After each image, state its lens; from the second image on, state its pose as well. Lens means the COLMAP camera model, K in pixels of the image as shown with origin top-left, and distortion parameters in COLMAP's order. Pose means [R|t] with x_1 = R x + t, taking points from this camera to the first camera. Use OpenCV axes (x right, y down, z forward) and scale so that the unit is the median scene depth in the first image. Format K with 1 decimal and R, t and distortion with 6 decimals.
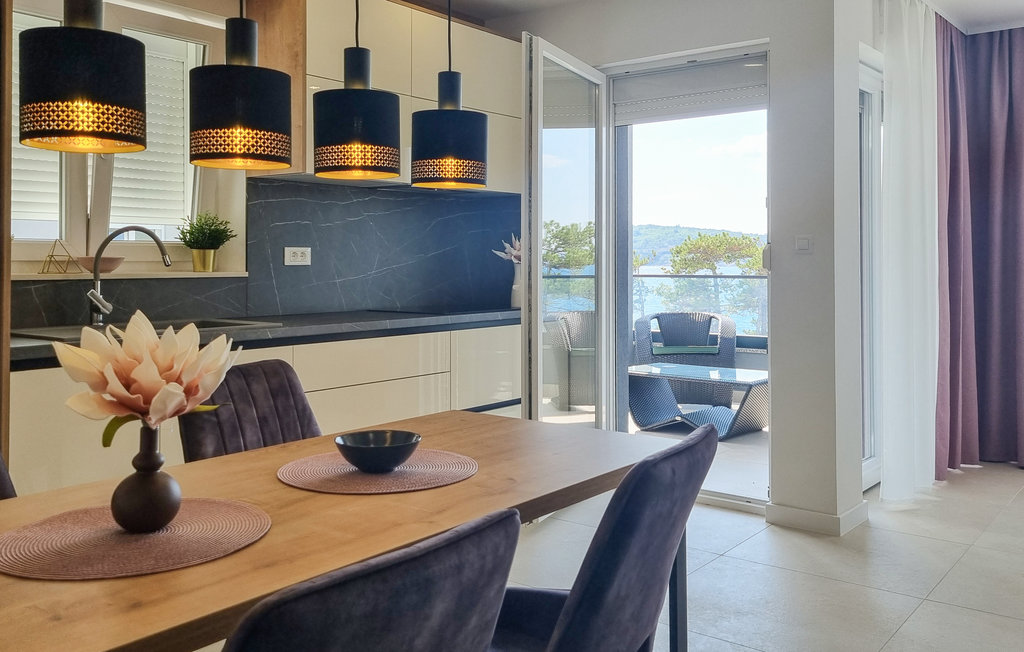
lens RADIAL K [[893.0, 0, 512.0], [0, 893.0, 326.0], [0, 0, 1]] dist [0.062662, 0.001191]
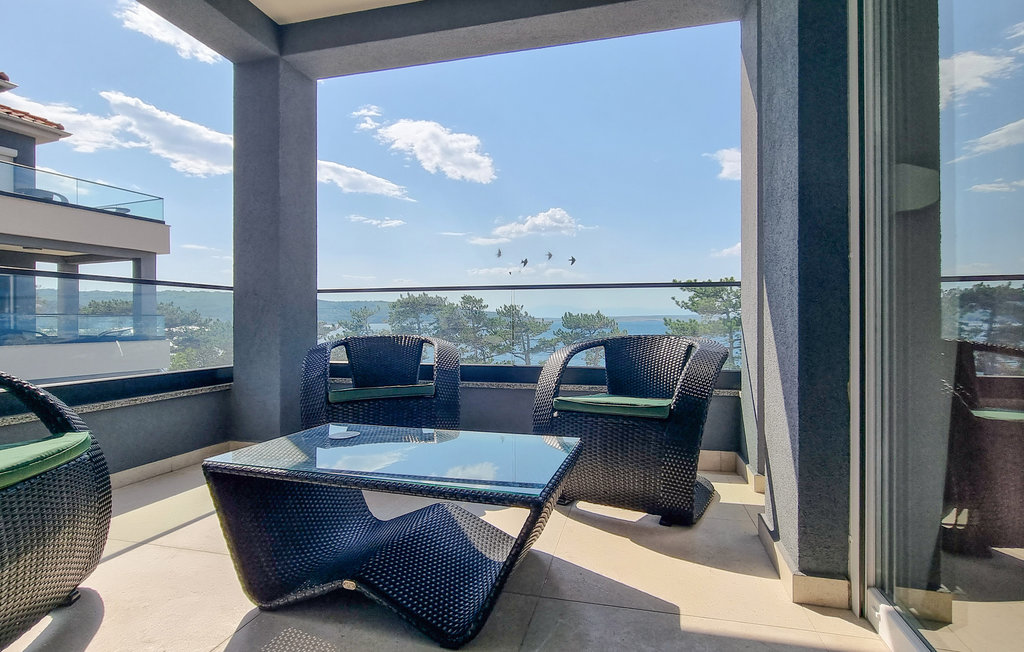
lens RADIAL K [[517.3, 0, 512.0], [0, 517.3, 326.0], [0, 0, 1]] dist [0.003189, -0.000021]
pose [[0.927148, -0.009198, 0.374582, 0.174606], [0.031126, 0.998134, -0.052533, 0.002073], [-0.373400, 0.060365, 0.925705, 0.773339]]
